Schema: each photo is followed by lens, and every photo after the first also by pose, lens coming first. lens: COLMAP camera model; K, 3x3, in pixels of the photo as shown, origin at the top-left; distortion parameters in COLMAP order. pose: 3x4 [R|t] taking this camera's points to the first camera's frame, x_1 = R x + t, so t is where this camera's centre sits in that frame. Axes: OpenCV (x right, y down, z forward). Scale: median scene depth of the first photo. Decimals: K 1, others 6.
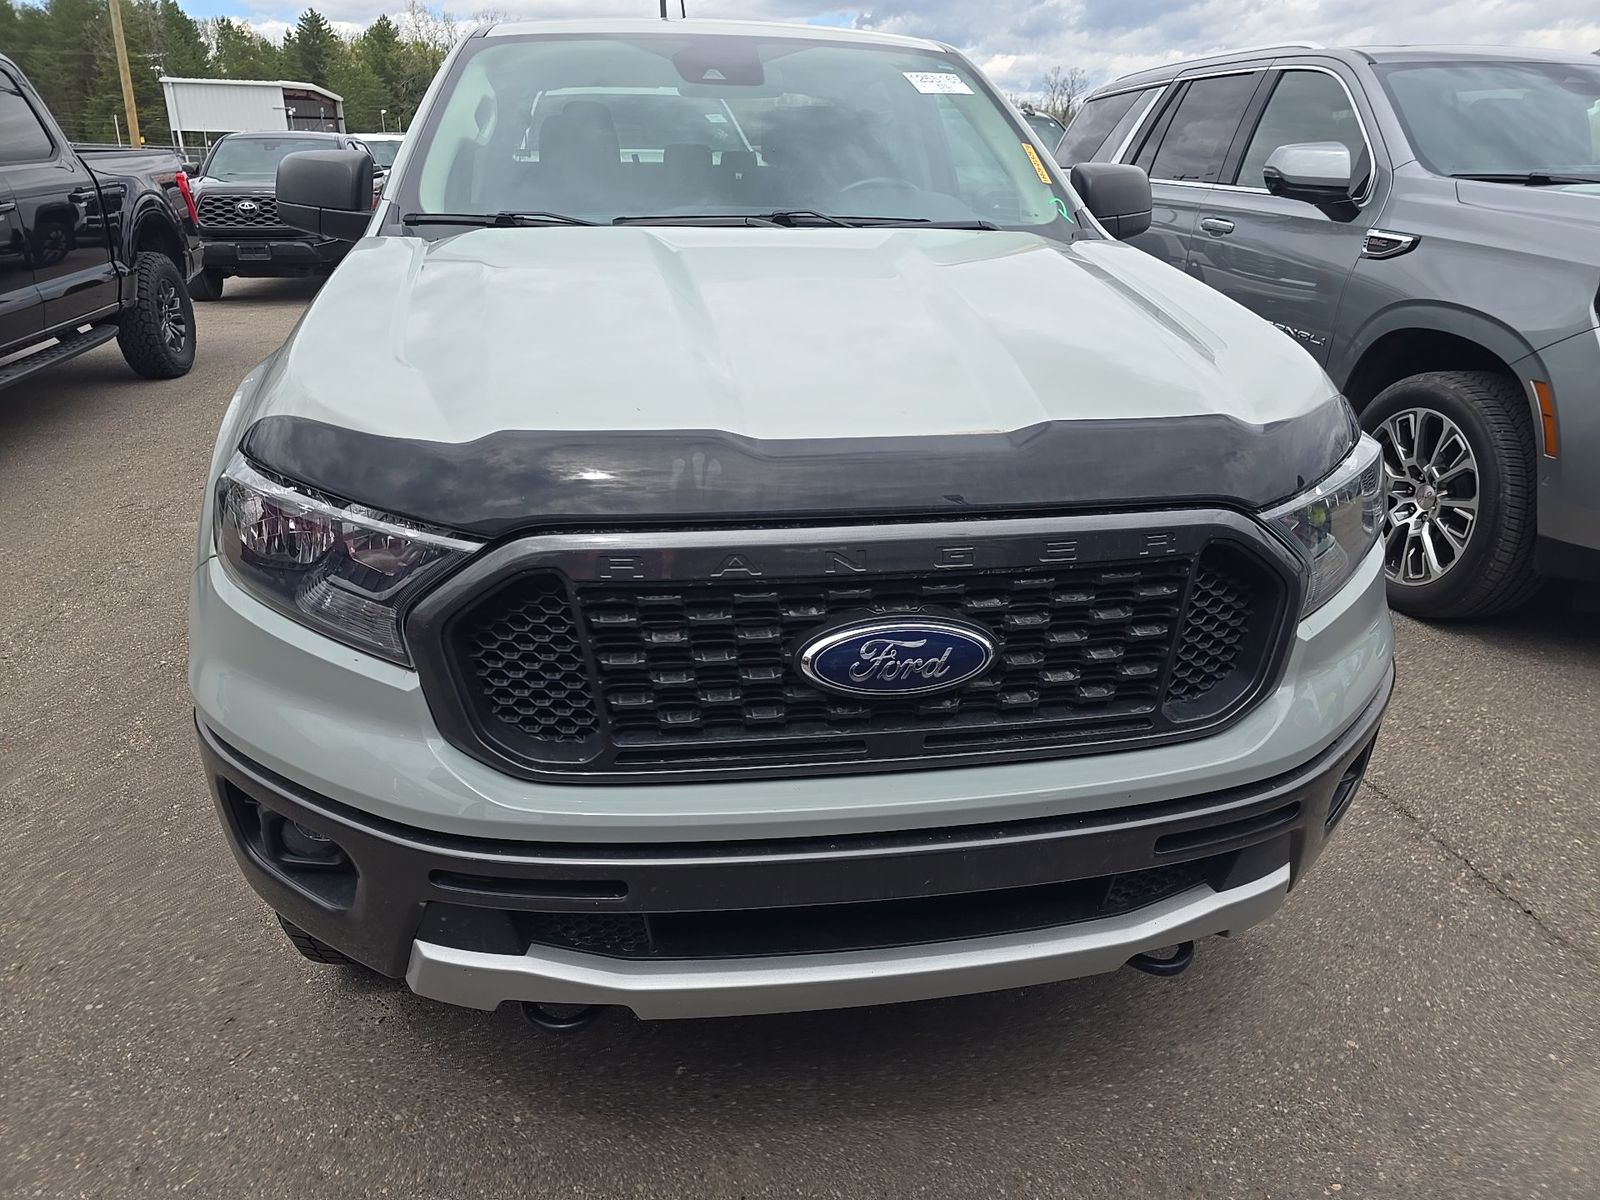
lens RADIAL K [[1103.2, 0, 800.0], [0, 1103.2, 600.0], [0, 0, 1]] dist [0.065207, -0.056866]
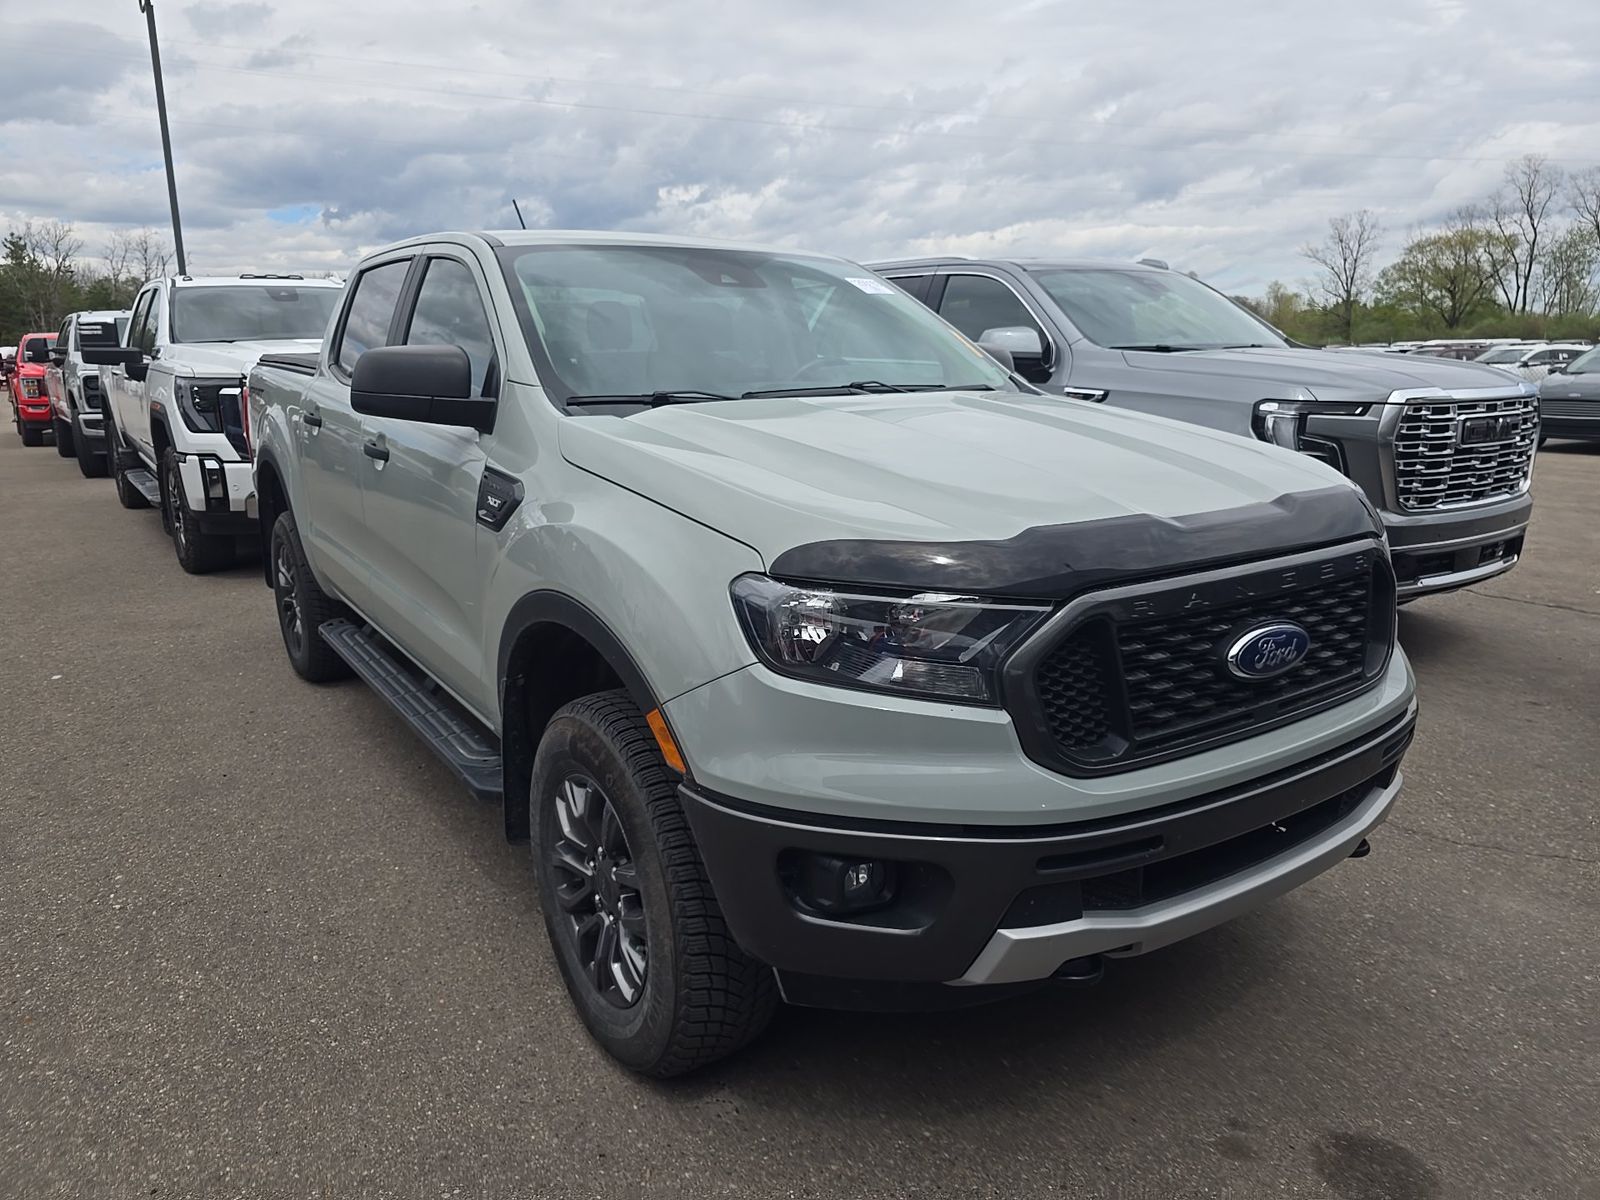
lens RADIAL K [[1103.2, 0, 829.4], [0, 1103.2, 614.1], [0, 0, 1]] dist [0.027986, -0.002617]
pose [[0.897557, -0.126586, 0.422336, -1.014969], [0.183266, 0.978341, -0.096244, 0.036978], [-0.401006, 0.163784, 0.901315, -0.117153]]
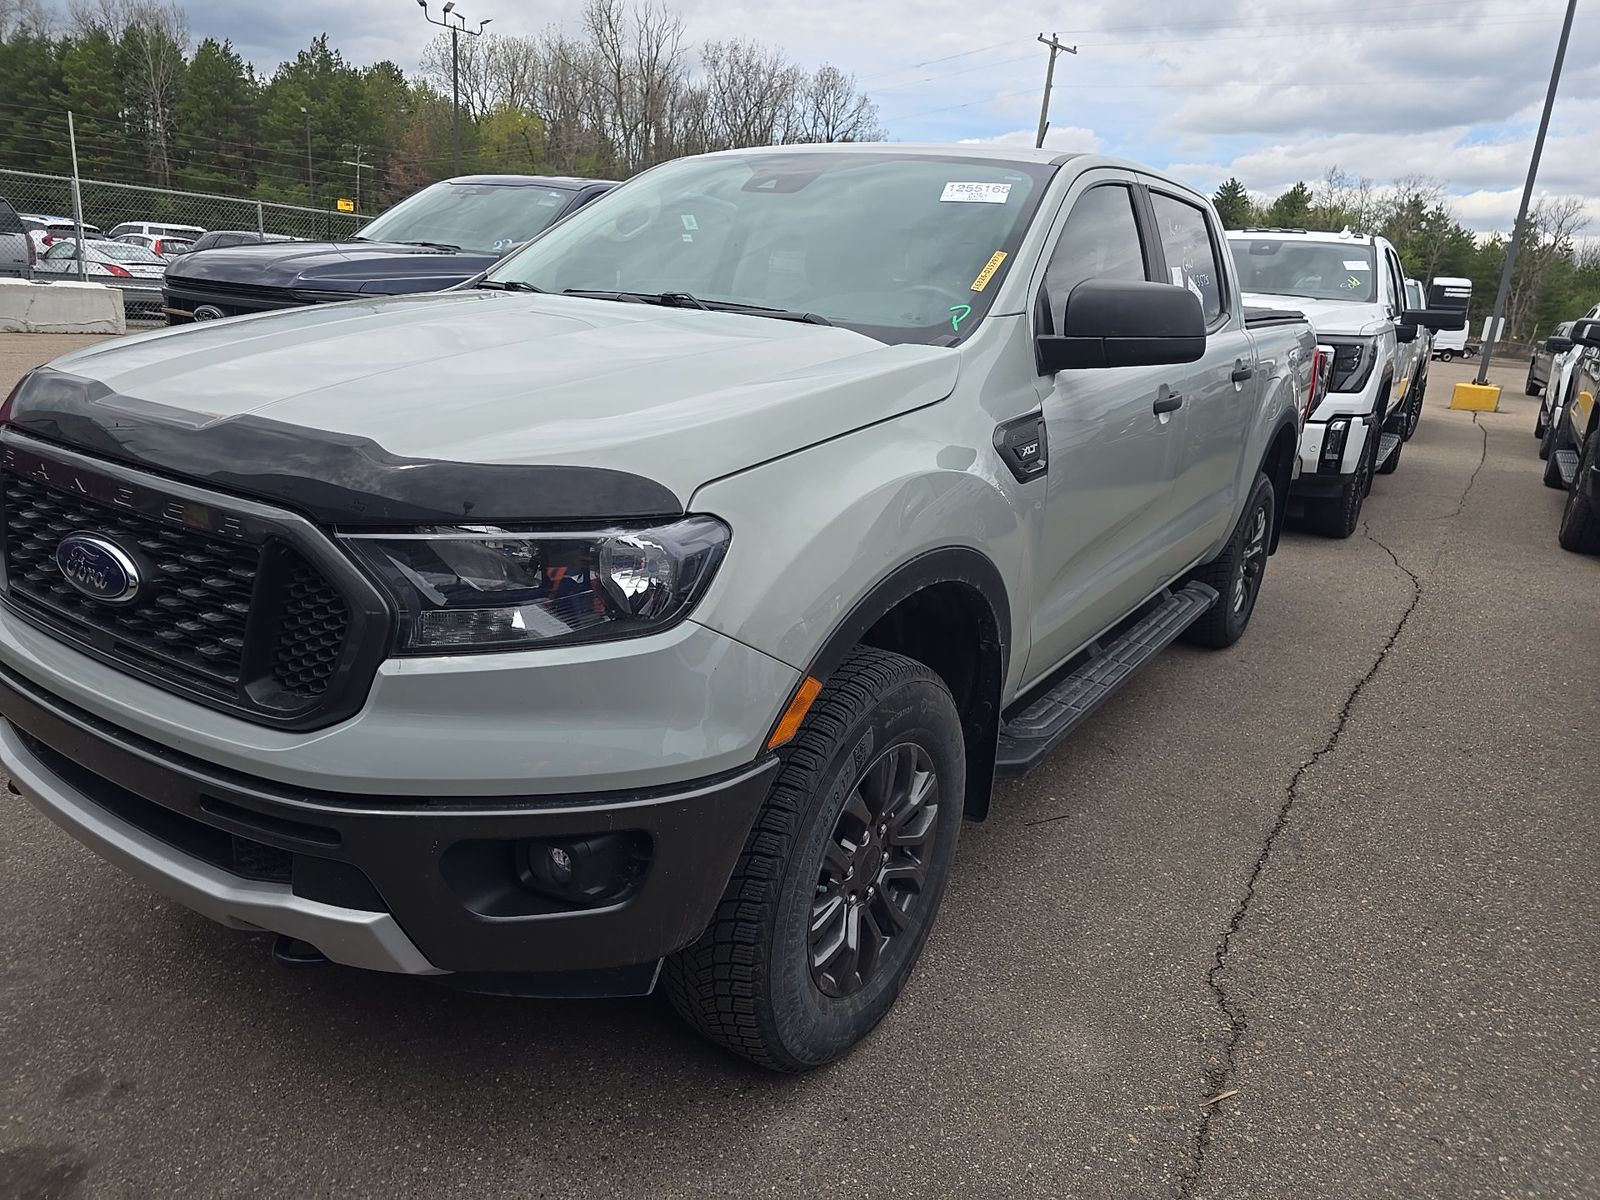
lens RADIAL K [[1103.2, 0, 800.0], [0, 1103.2, 600.0], [0, 0, 1]] dist [0.065207, -0.056866]
pose [[0.733409, 0.232158, -0.638916, 1.436288], [-0.310647, 0.950459, -0.011230, -0.140906], [0.604657, 0.206714, 0.769194, 0.476685]]
